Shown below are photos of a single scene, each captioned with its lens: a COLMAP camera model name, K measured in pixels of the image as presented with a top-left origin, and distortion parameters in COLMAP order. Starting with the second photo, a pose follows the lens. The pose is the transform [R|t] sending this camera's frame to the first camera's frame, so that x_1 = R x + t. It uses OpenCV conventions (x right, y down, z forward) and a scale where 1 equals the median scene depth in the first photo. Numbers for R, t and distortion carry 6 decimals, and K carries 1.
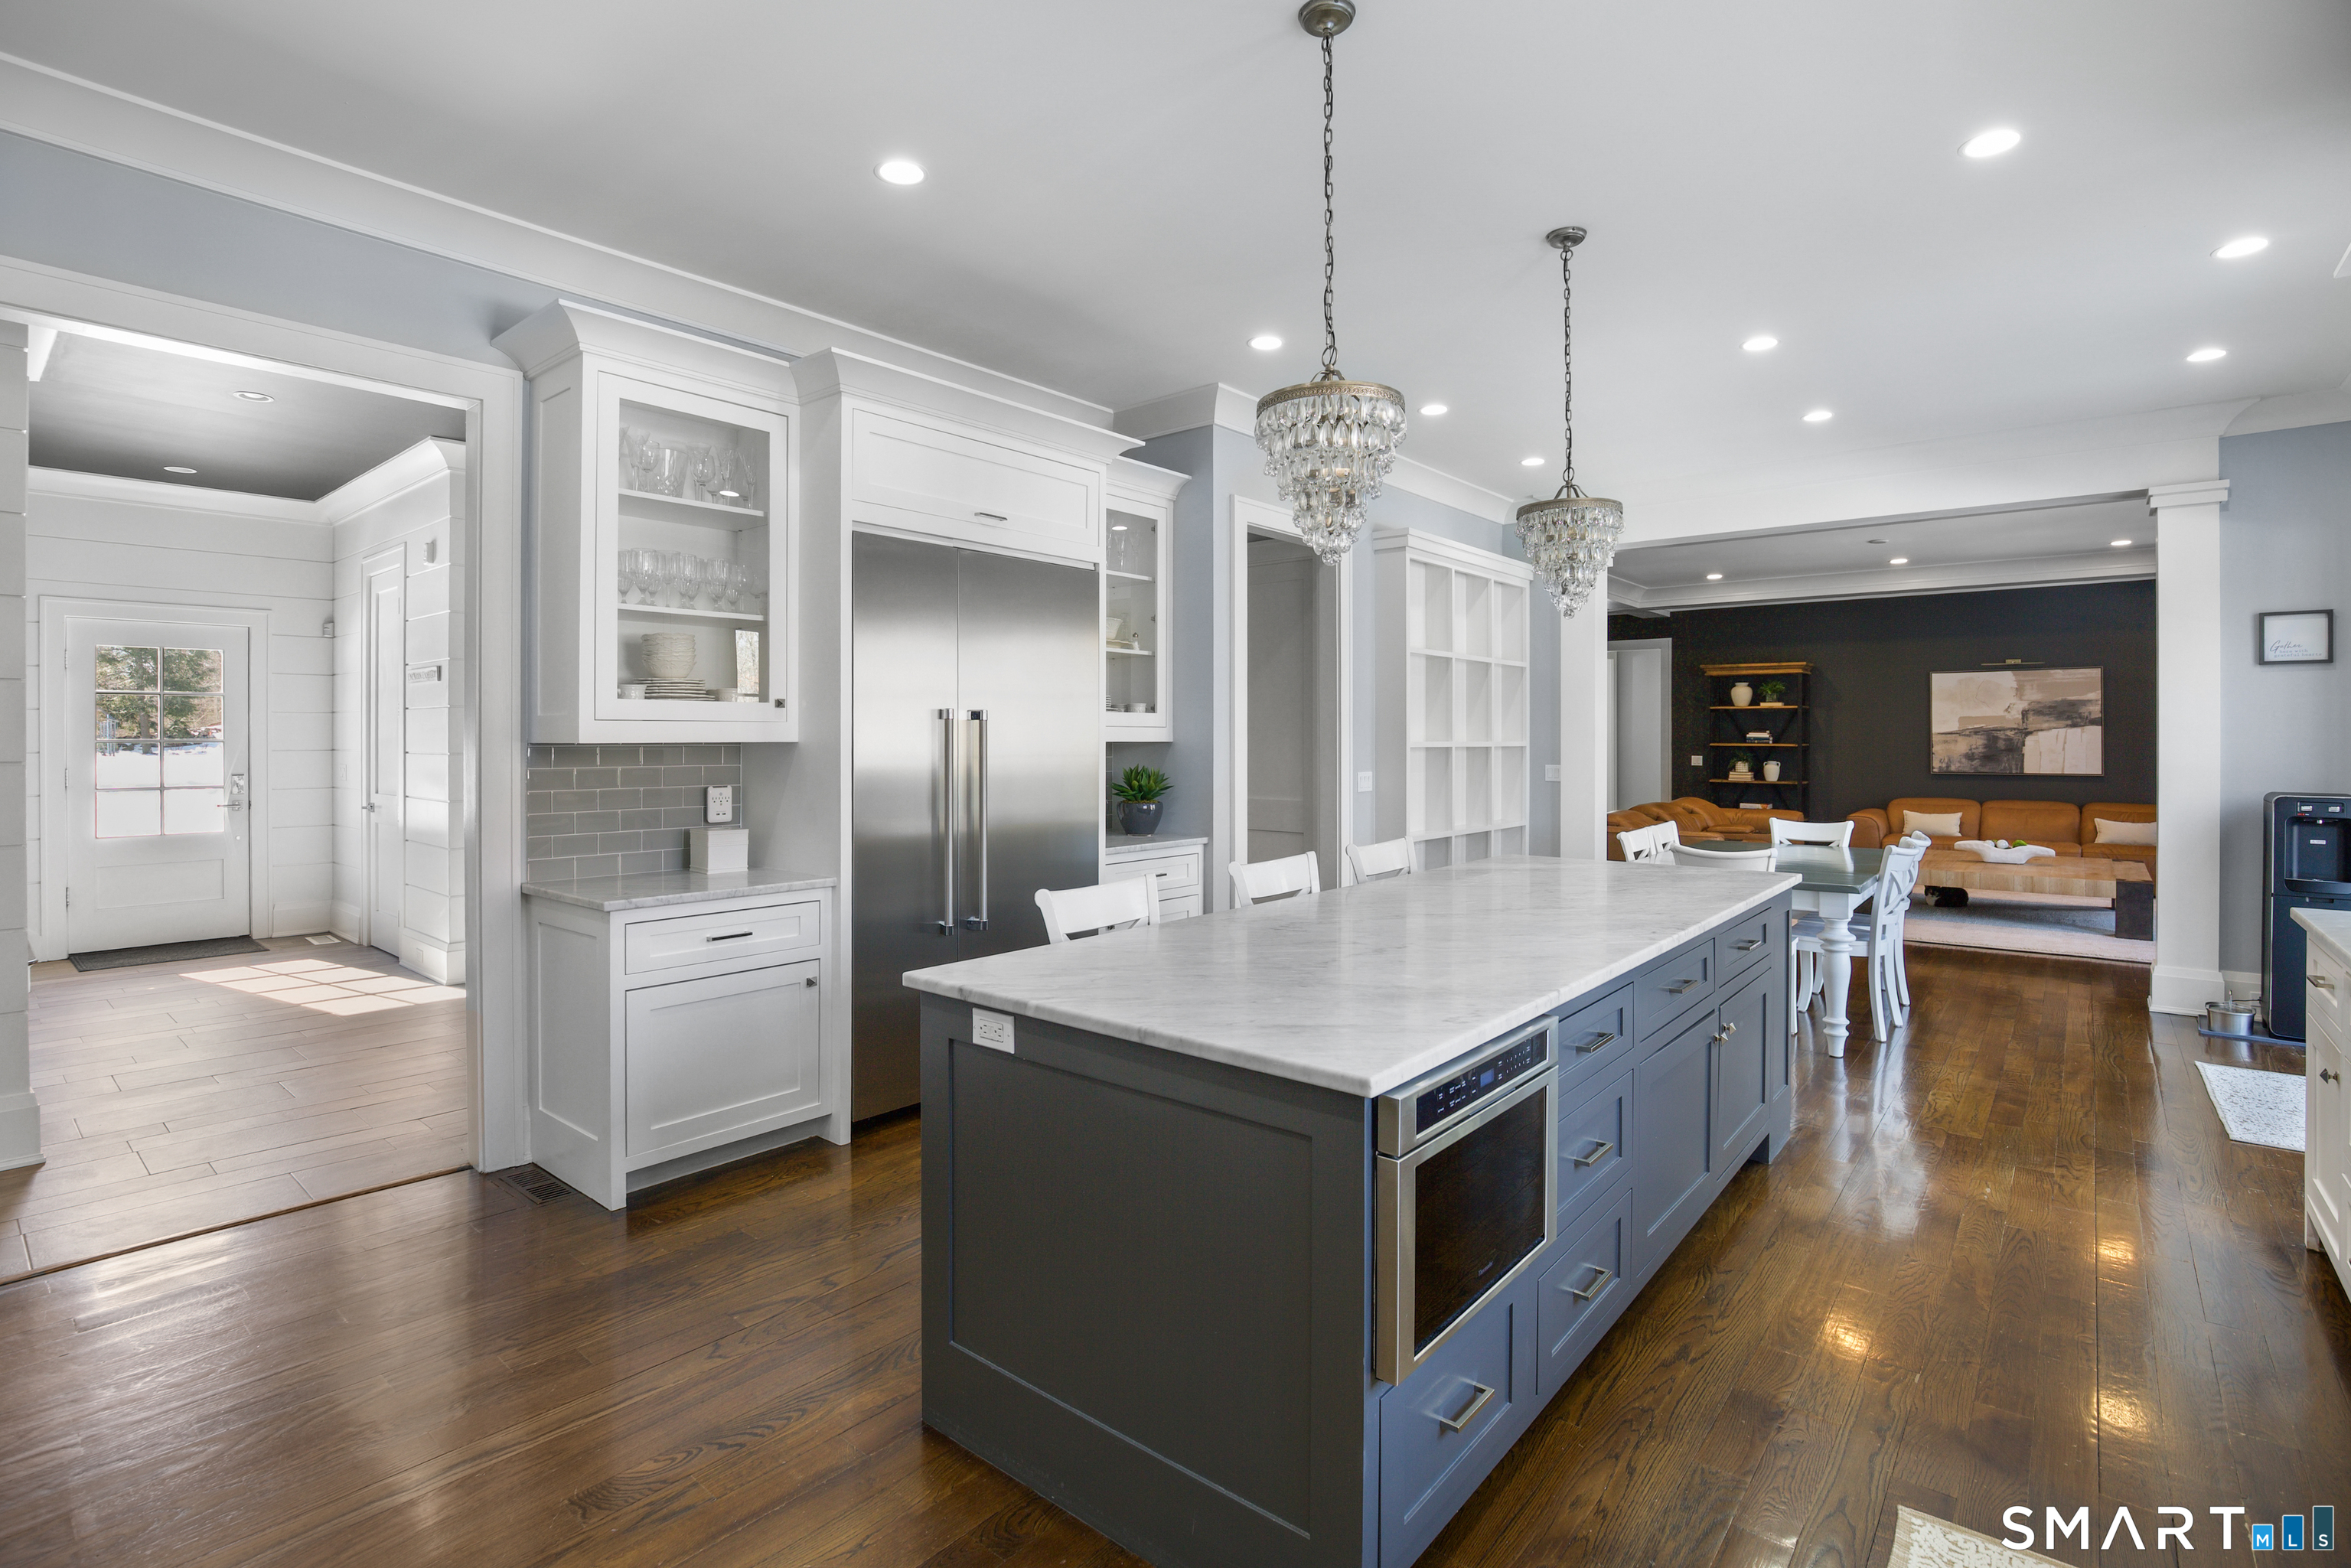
lens RADIAL K [[1100.4, 0, 1171.9], [0, 1100.4, 763.7], [0, 0, 1]] dist [0.002744, 0.001108]
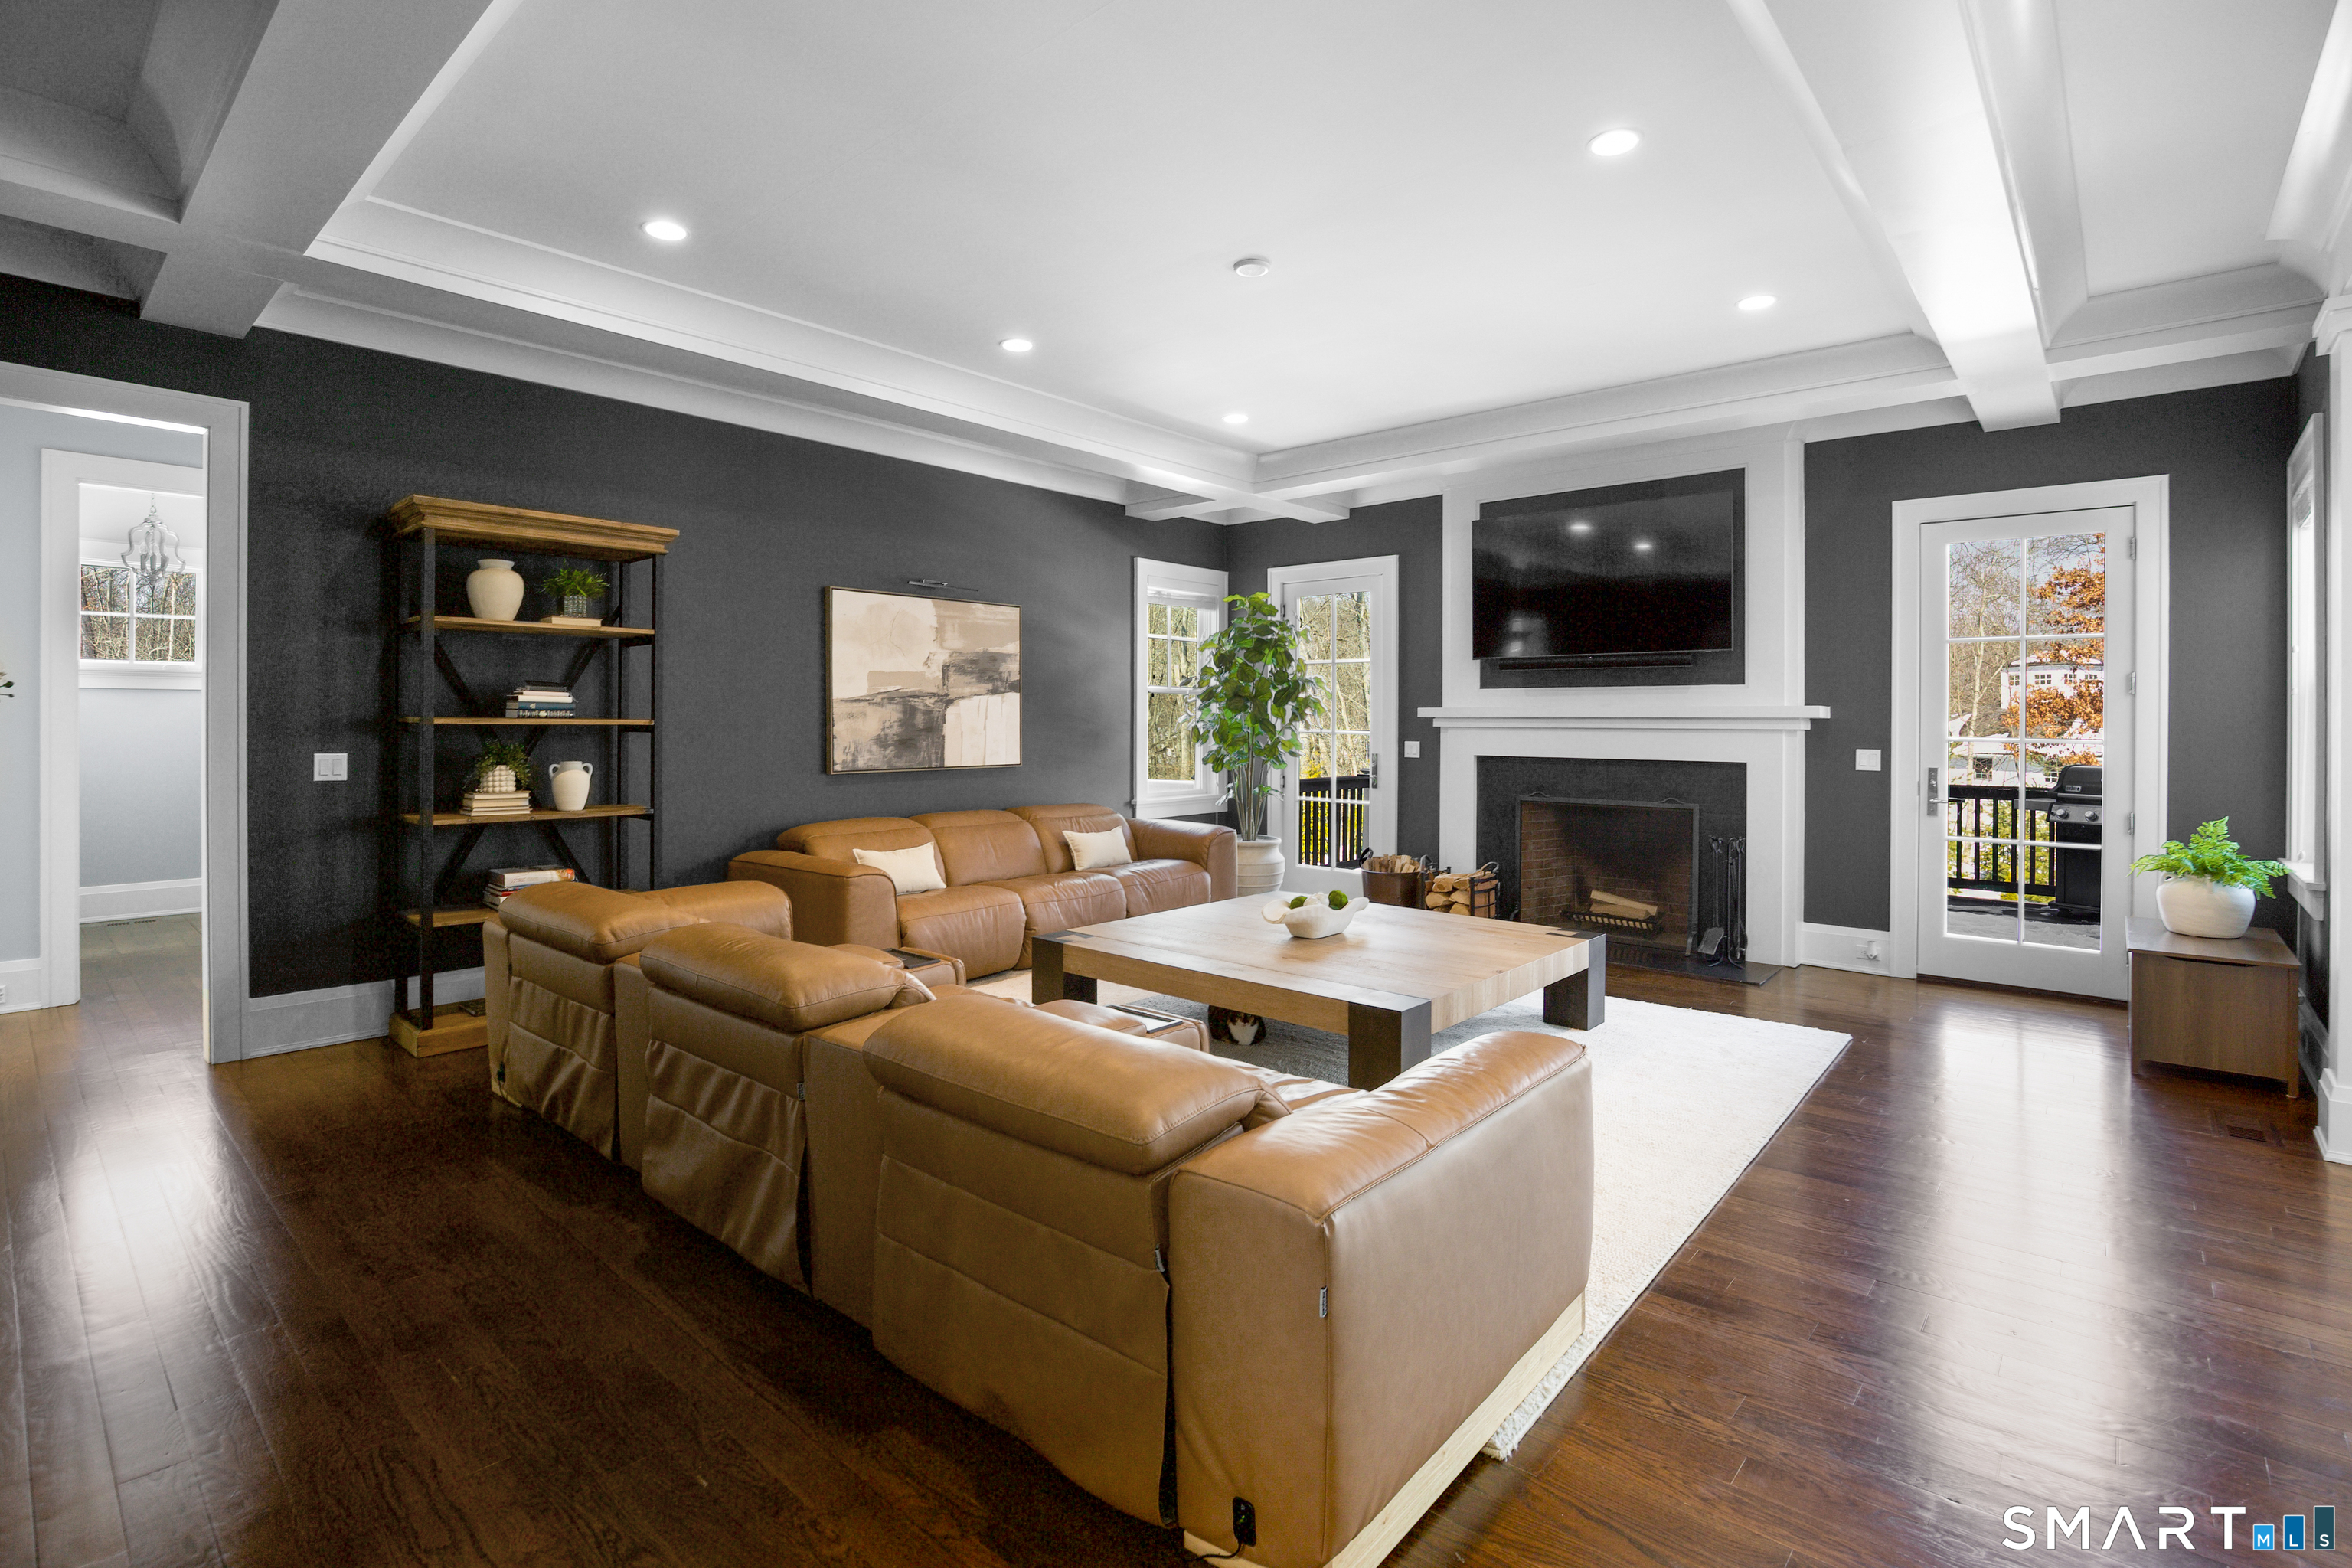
lens RADIAL K [[1100.9, 0, 1135.4], [0, 1100.9, 715.1], [0, 0, 1]] dist [0.002744, 0.001108]
pose [[0.040409, -0.001099, 0.999183, 0.159129], [0.011167, 0.999937, 0.000649, -0.018991], [-0.999121, 0.011132, 0.040419, 0.843173]]
